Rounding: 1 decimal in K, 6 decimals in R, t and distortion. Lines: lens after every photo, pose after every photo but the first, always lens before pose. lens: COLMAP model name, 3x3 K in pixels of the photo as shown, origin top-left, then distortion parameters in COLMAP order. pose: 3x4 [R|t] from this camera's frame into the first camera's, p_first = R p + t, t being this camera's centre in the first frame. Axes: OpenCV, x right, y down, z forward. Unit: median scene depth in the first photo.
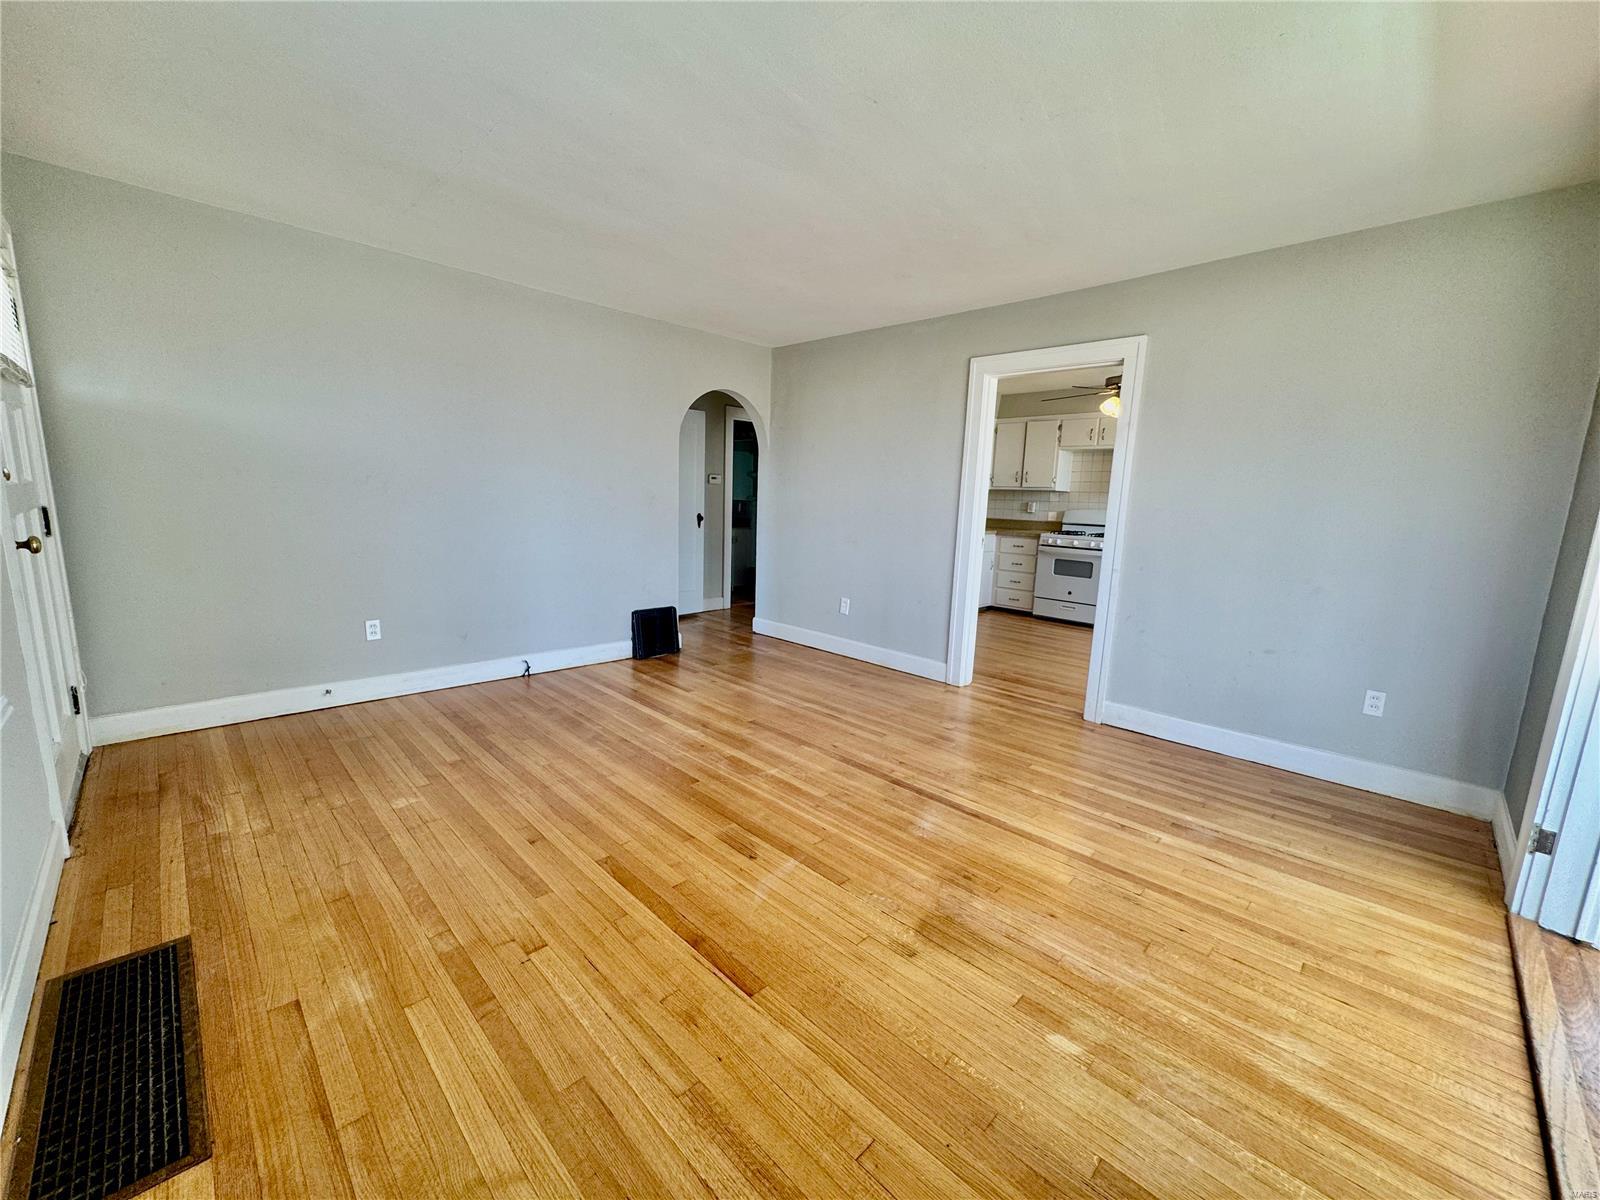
lens RADIAL K [[637.1, 0, 800.4], [0, 637.1, 600.7], [0, 0, 1]] dist [-0.000001, 0.000073]
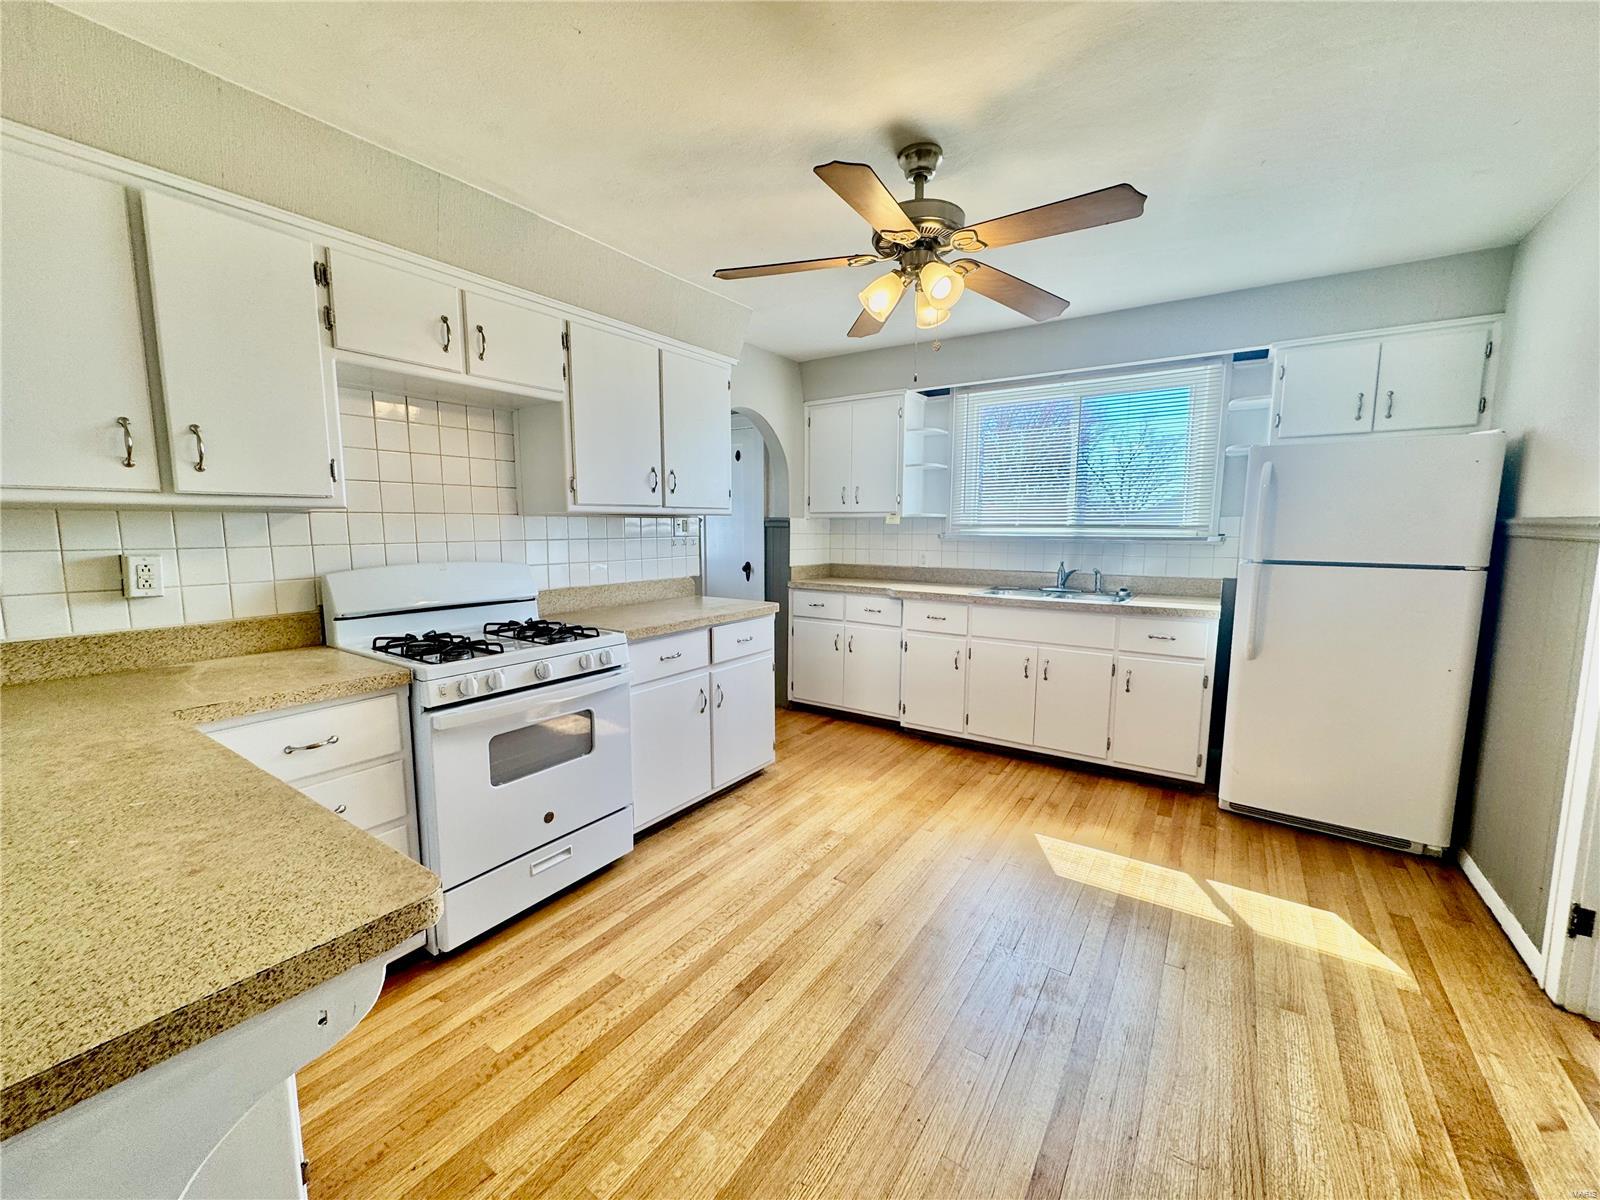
lens RADIAL K [[637.1, 0, 800.4], [0, 637.1, 600.7], [0, 0, 1]] dist [-0.000001, 0.000073]
pose [[-0.190821, -0.144631, 0.970912, 0.158479], [0.157101, 0.971837, 0.175646, -0.275646], [-0.968972, 0.186048, -0.162725, 1.567538]]
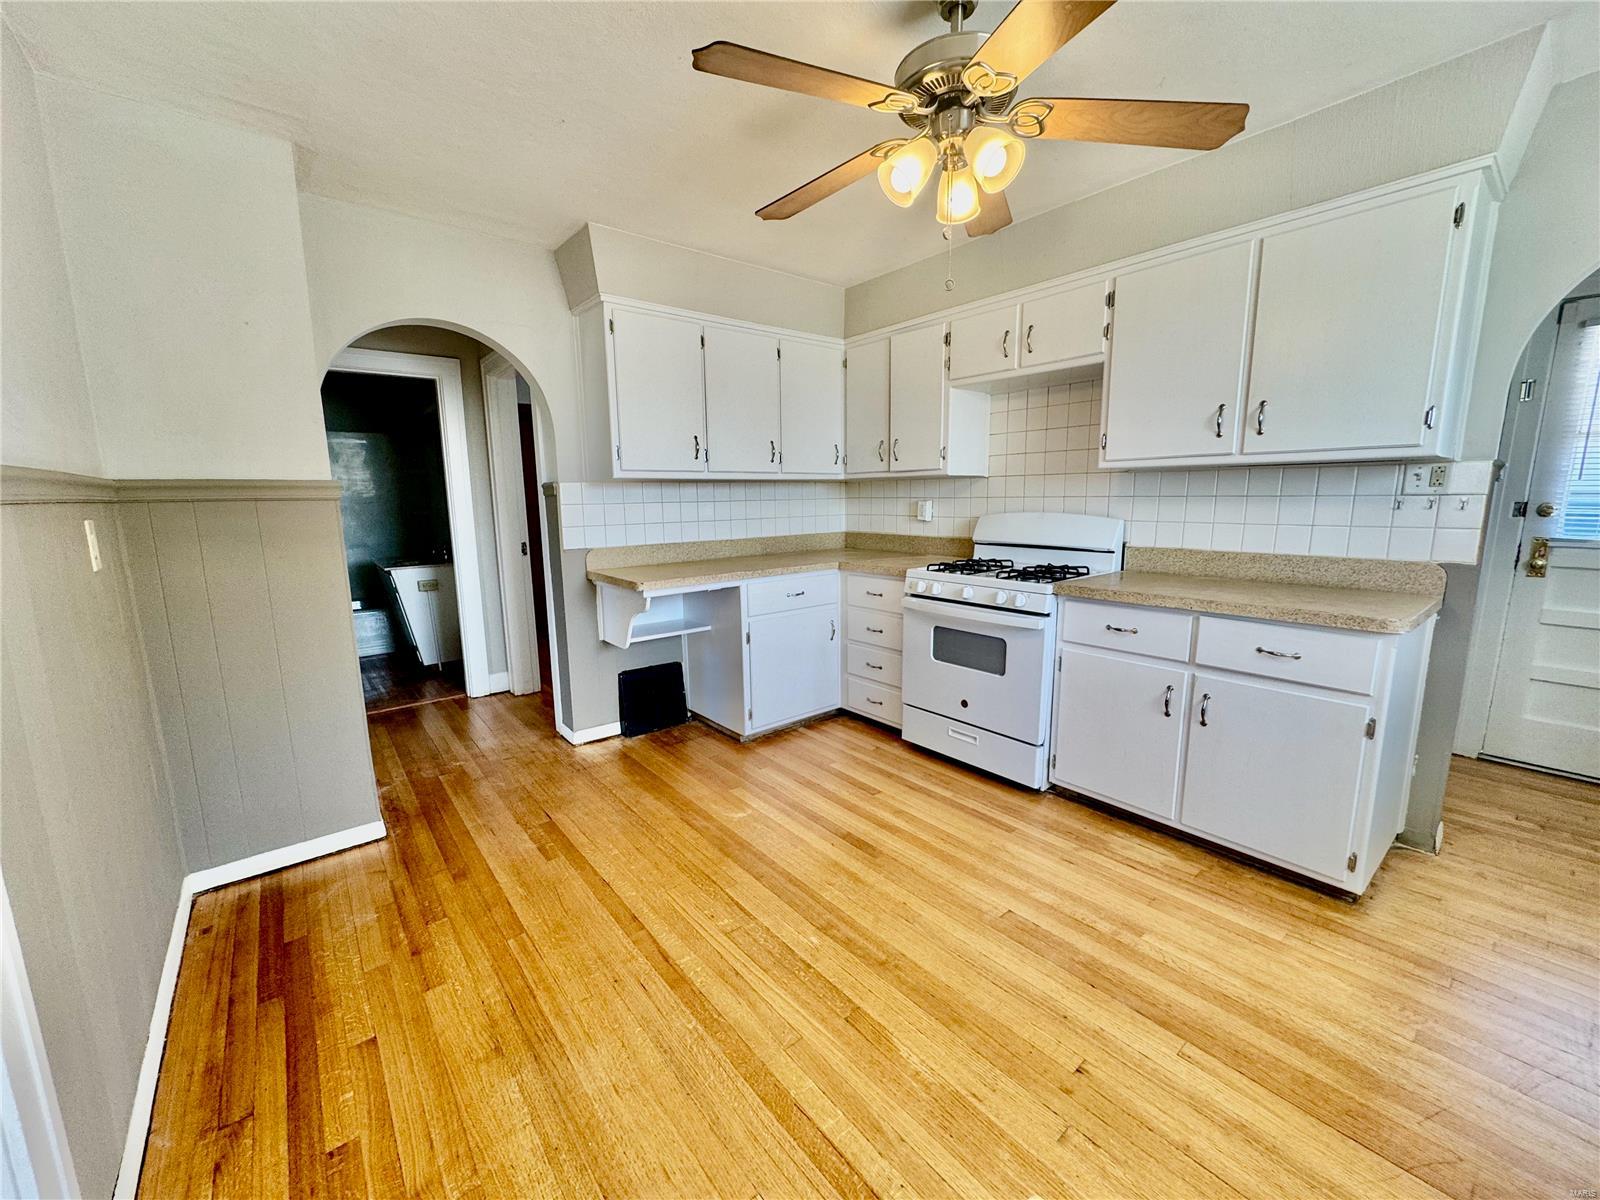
lens RADIAL K [[637.1, 0, 800.4], [0, 637.1, 600.7], [0, 0, 1]] dist [-0.000001, 0.000073]
pose [[0.994341, -0.024137, -0.103453, 0.617715], [0.024021, 0.999709, -0.002372, -0.147689], [0.103480, -0.000126, 0.994632, 0.943166]]
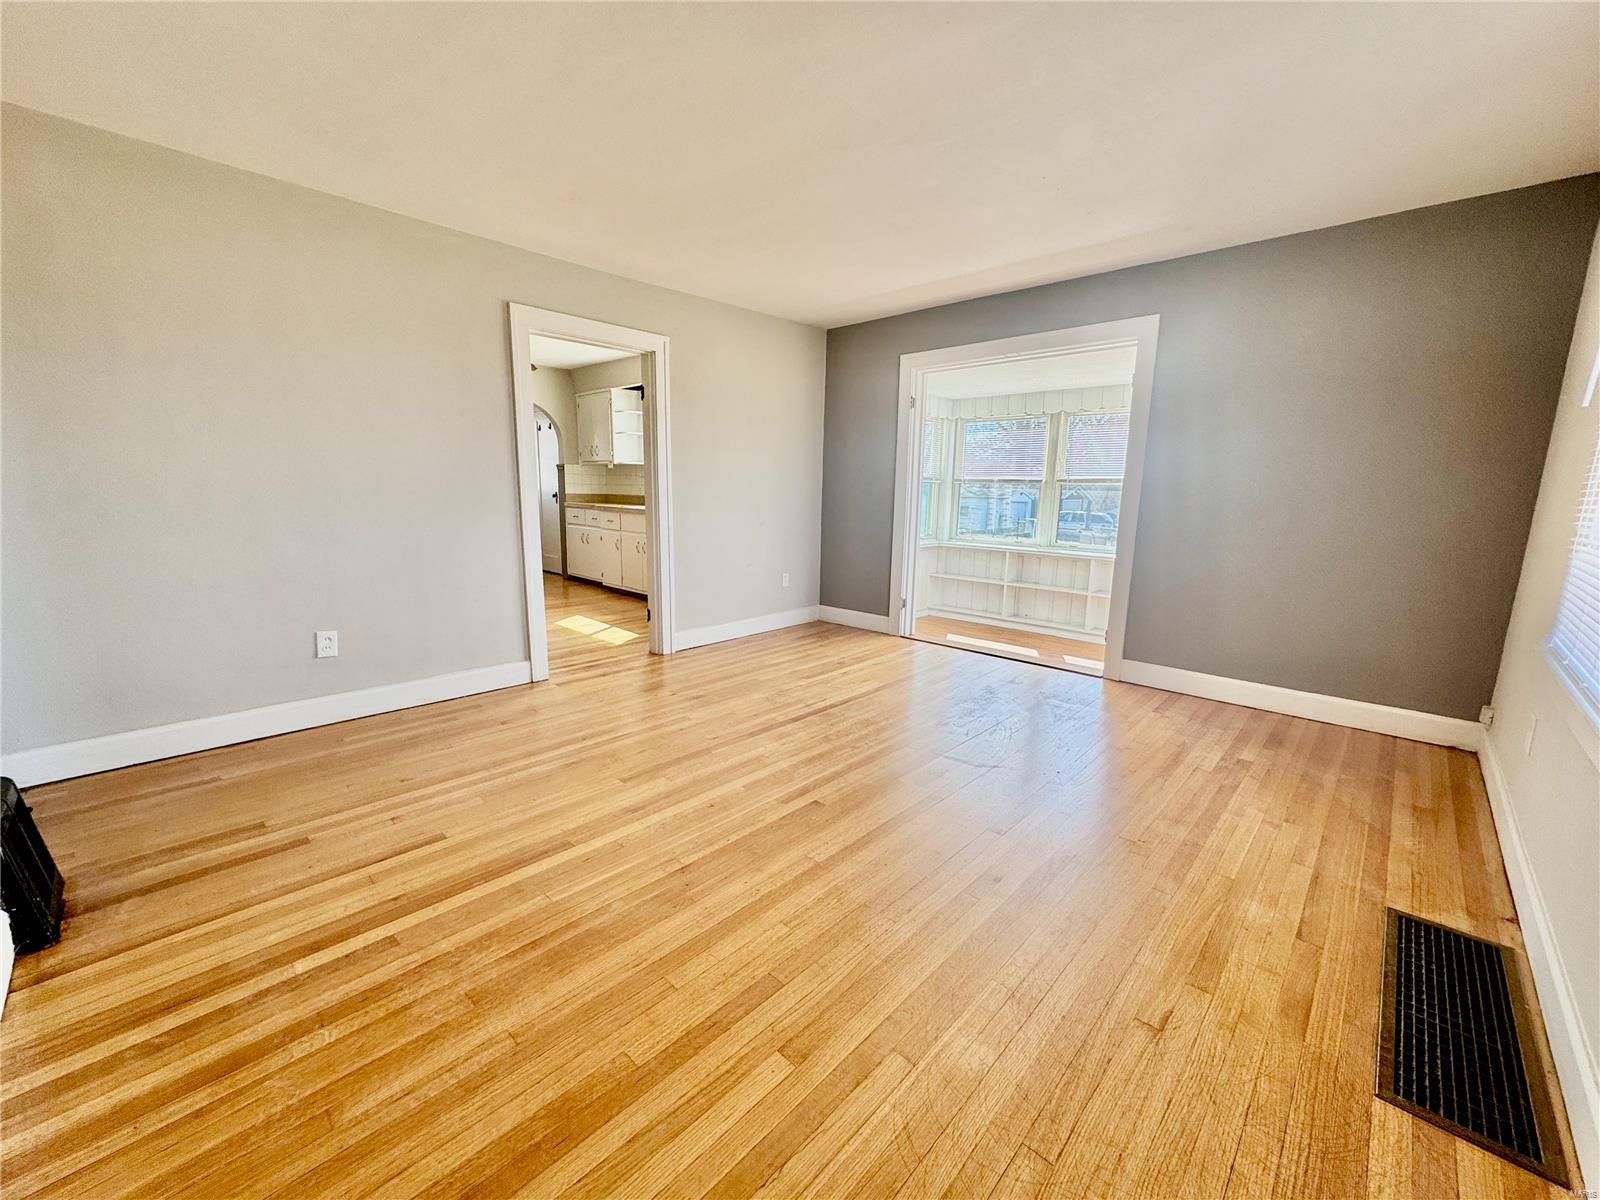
lens RADIAL K [[637.1, 0, 800.4], [0, 637.1, 600.7], [0, 0, 1]] dist [-0.000001, 0.000073]
pose [[-0.022299, -0.209518, 0.977550, -0.693744], [0.145681, 0.966676, 0.210511, -0.123321], [-0.989080, 0.147105, 0.008967, 0.703831]]
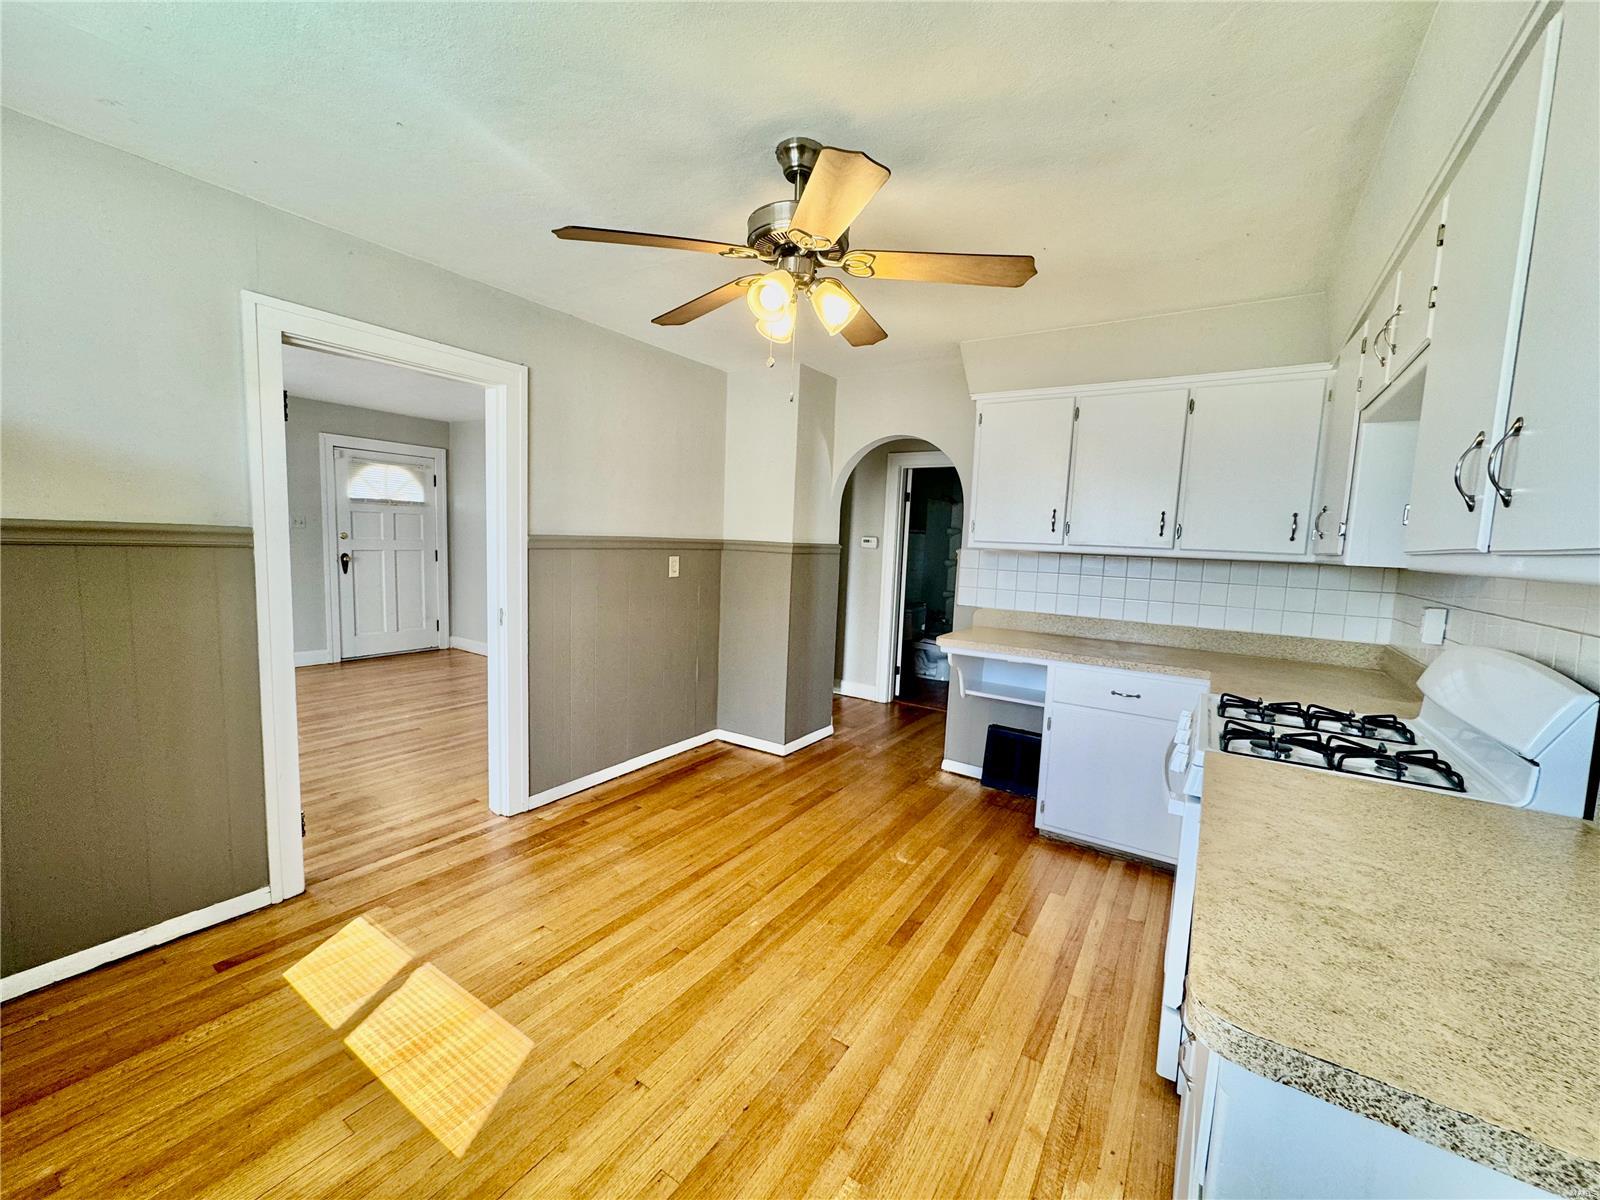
lens RADIAL K [[637.1, 0, 800.4], [0, 637.1, 600.7], [0, 0, 1]] dist [-0.000001, 0.000073]
pose [[0.205254, 0.073895, -0.975915, 1.148602], [-0.196792, 0.979896, 0.032807, -0.214820], [0.958720, 0.185319, 0.215669, 1.290048]]
